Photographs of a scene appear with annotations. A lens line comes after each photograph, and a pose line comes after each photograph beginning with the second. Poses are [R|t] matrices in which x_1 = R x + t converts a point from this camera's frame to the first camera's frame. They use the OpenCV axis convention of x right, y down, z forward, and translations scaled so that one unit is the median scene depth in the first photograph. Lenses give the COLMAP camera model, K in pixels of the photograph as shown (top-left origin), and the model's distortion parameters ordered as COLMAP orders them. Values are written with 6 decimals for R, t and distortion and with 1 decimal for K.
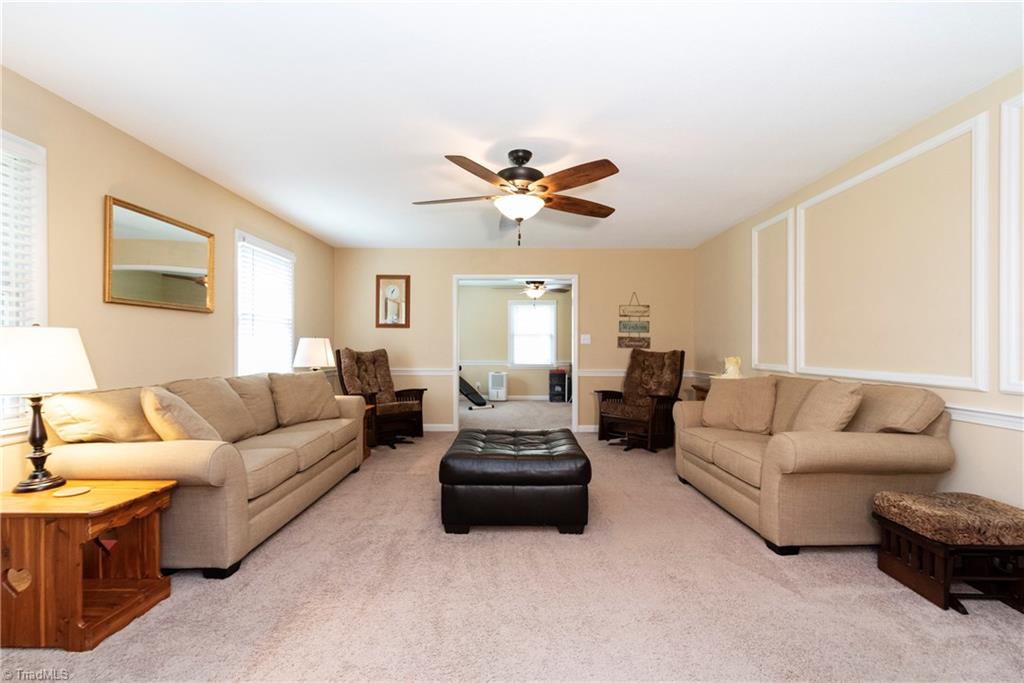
lens RADIAL K [[461.5, 0, 516.4], [0, 461.5, 346.0], [0, 0, 1]] dist [0.011921, -0.000170]
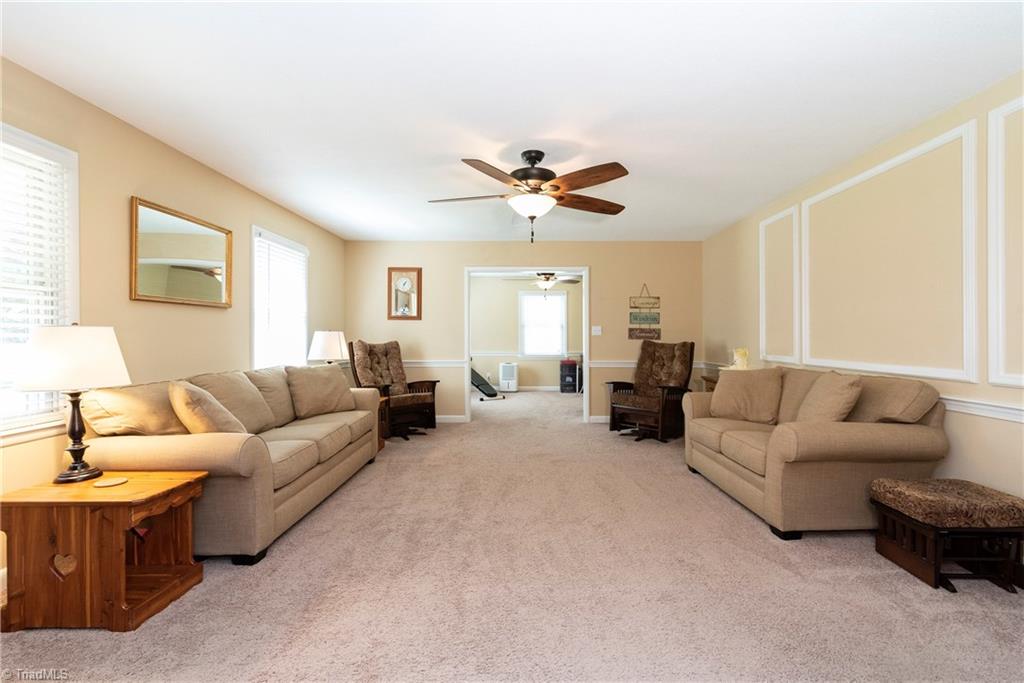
lens RADIAL K [[469.5, 0, 525.7], [0, 469.5, 336.1], [0, 0, 1]] dist [0.015139, -0.000451]
pose [[0.999990, -0.004569, -0.000240, -0.009537], [0.004569, 0.999988, 0.001635, -0.010822], [0.000233, -0.001636, 0.999999, -0.051788]]
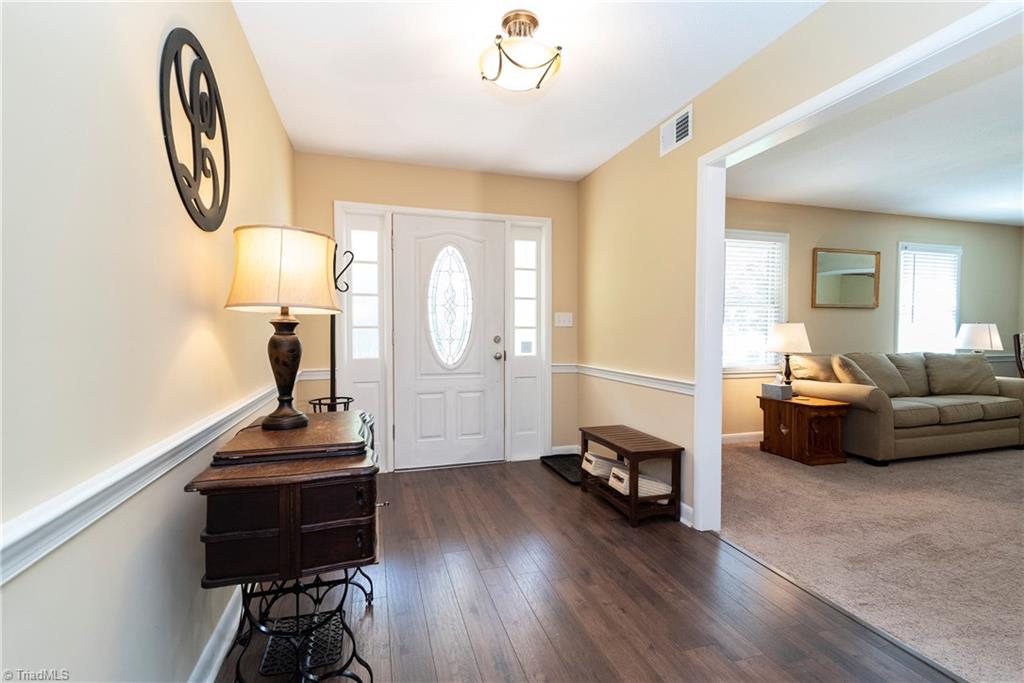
lens RADIAL K [[461.5, 0, 516.4], [0, 461.5, 346.0], [0, 0, 1]] dist [0.011921, -0.000170]
pose [[0.305104, 0.023995, -0.952017, 0.480939], [0.003816, 0.999644, 0.026418, 0.004180], [0.952311, -0.011693, 0.304904, -0.642201]]
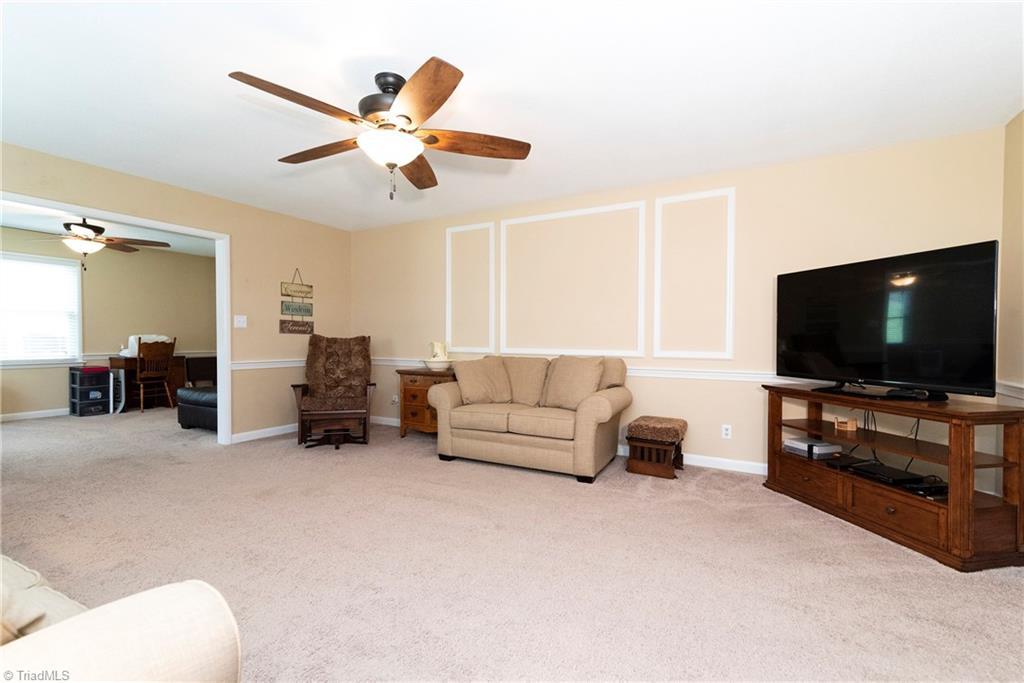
lens RADIAL K [[461.5, 0, 516.4], [0, 461.5, 346.0], [0, 0, 1]] dist [0.011921, -0.000170]
pose [[0.493441, -0.017170, 0.869610, -0.572658], [-0.004519, 0.999741, 0.022304, 0.012516], [-0.869768, -0.014936, 0.493235, 0.422057]]
